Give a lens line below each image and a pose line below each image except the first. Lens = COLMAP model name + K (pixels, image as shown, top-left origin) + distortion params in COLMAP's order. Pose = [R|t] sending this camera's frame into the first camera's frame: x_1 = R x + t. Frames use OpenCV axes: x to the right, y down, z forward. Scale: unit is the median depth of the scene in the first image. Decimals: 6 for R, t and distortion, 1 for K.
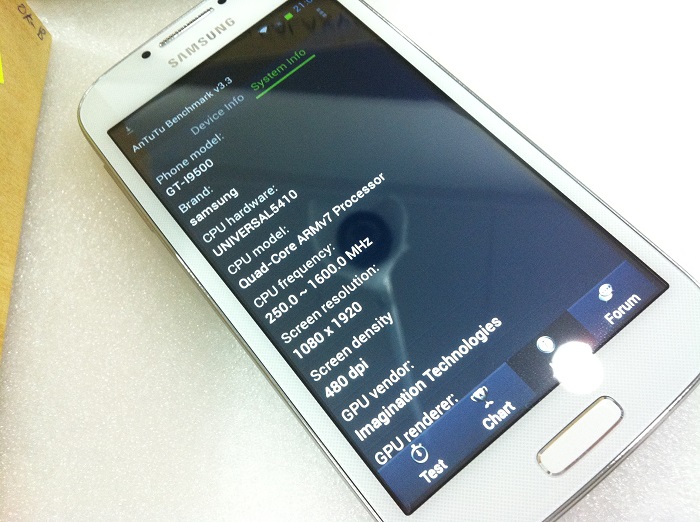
lens RADIAL K [[688.5, 0, 354.3], [0, 688.5, 265.3], [0, 0, 1]] dist [-0.092227, 0.009471]
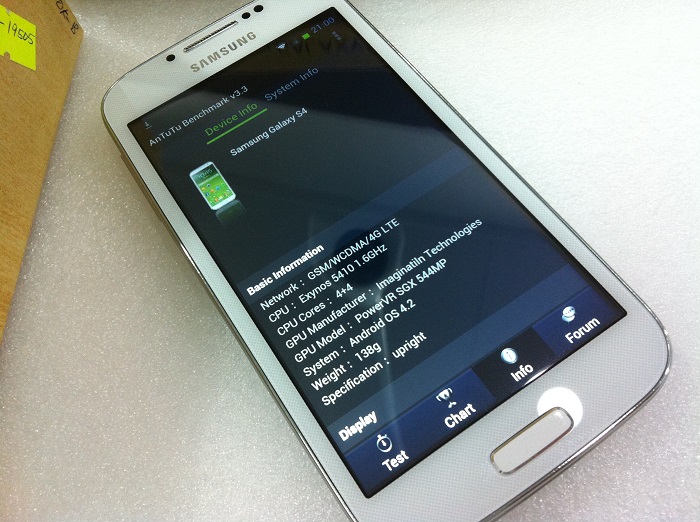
lens RADIAL K [[688.5, 0, 354.3], [0, 688.5, 265.3], [0, 0, 1]] dist [-0.092227, 0.009471]
pose [[0.995048, 0.099193, 0.006314, 0.009904], [-0.098931, 0.994537, -0.033311, 0.026416], [-0.009584, 0.032521, 0.999425, -0.076796]]
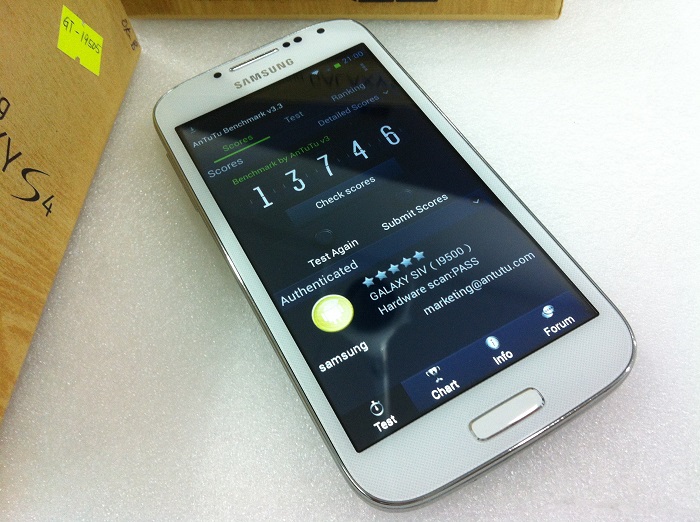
lens RADIAL K [[688.5, 0, 354.3], [0, 688.5, 265.3], [0, 0, 1]] dist [-0.092227, 0.009471]
pose [[0.983729, 0.178070, -0.023844, 0.029940], [-0.179637, 0.977030, -0.114644, 0.133154], [0.002881, 0.117062, 0.993120, -0.202664]]
